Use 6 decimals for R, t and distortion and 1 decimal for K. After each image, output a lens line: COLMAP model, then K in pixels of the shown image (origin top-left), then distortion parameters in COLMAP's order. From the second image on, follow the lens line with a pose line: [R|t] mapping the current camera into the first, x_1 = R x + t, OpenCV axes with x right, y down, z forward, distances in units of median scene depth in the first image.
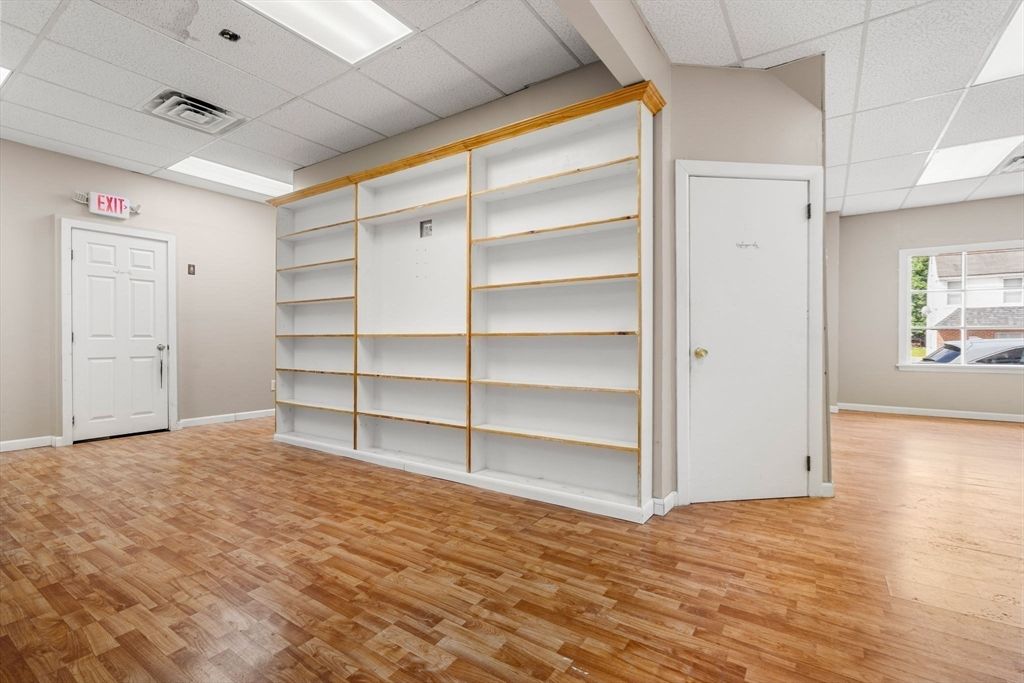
lens RADIAL K [[466.4, 0, 509.1], [0, 466.4, 336.5], [0, 0, 1]] dist [-0.004747, 0.001760]
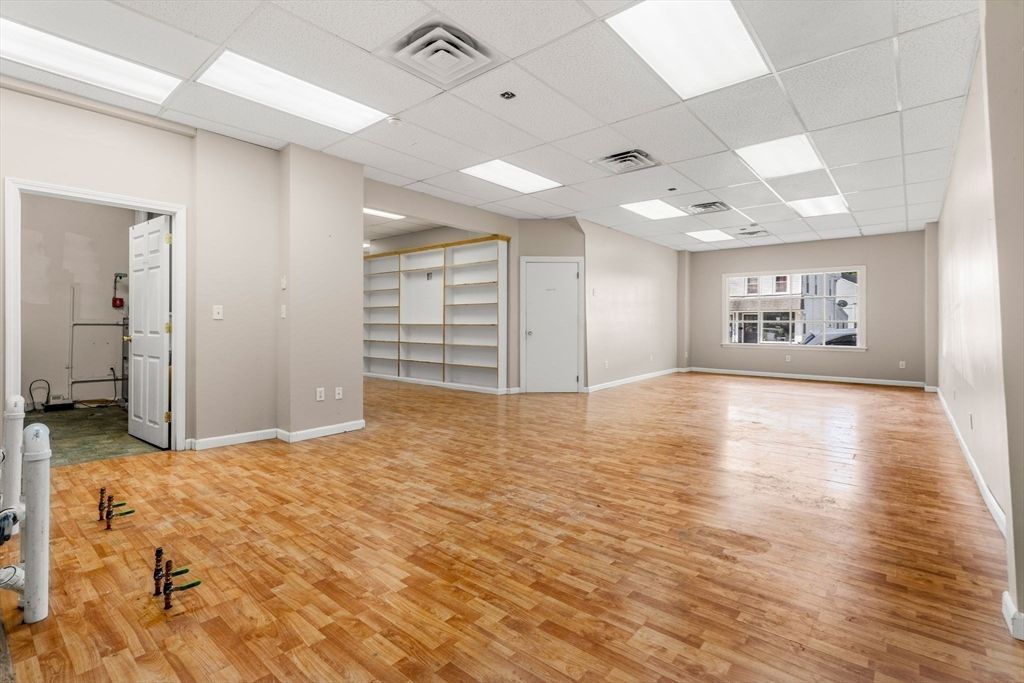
lens RADIAL K [[466.4, 0, 504.4], [0, 466.4, 332.6], [0, 0, 1]] dist [-0.004747, 0.001760]
pose [[0.993582, 0.007980, -0.112831, 0.523225], [-0.005592, 0.999754, 0.021468, -0.017511], [0.112975, -0.020700, 0.993382, -1.428583]]
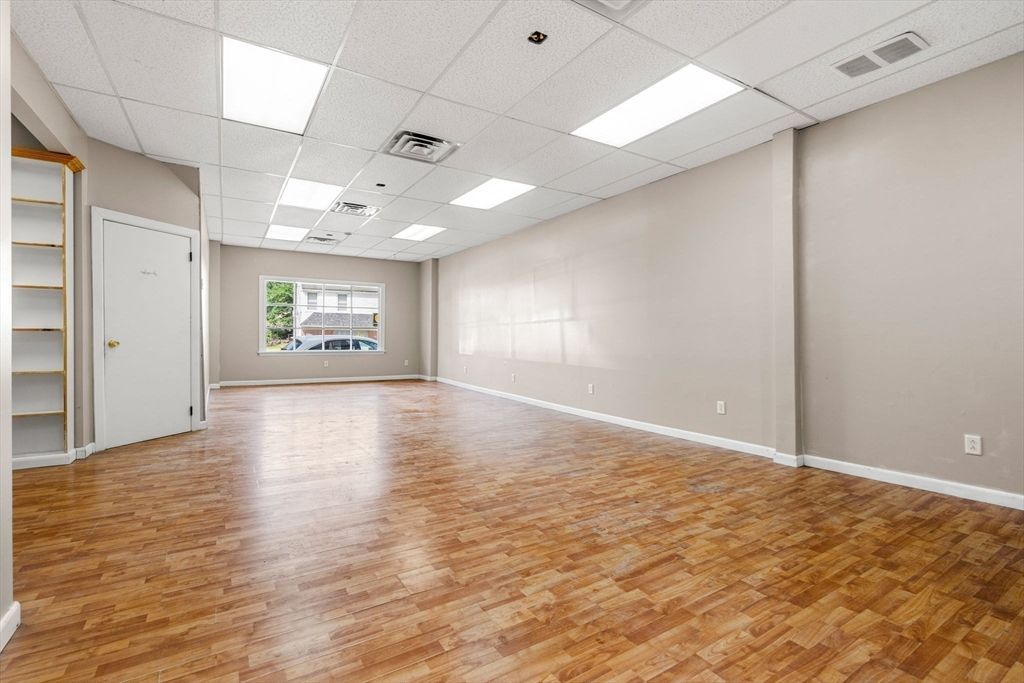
lens RADIAL K [[466.4, 0, 507.2], [0, 466.4, 345.5], [0, 0, 1]] dist [-0.004747, 0.001760]
pose [[0.414527, -0.016025, 0.909896, -0.373516], [-0.010924, 0.999685, 0.022583, -0.005704], [-0.909971, -0.019301, 0.414221, -0.668796]]
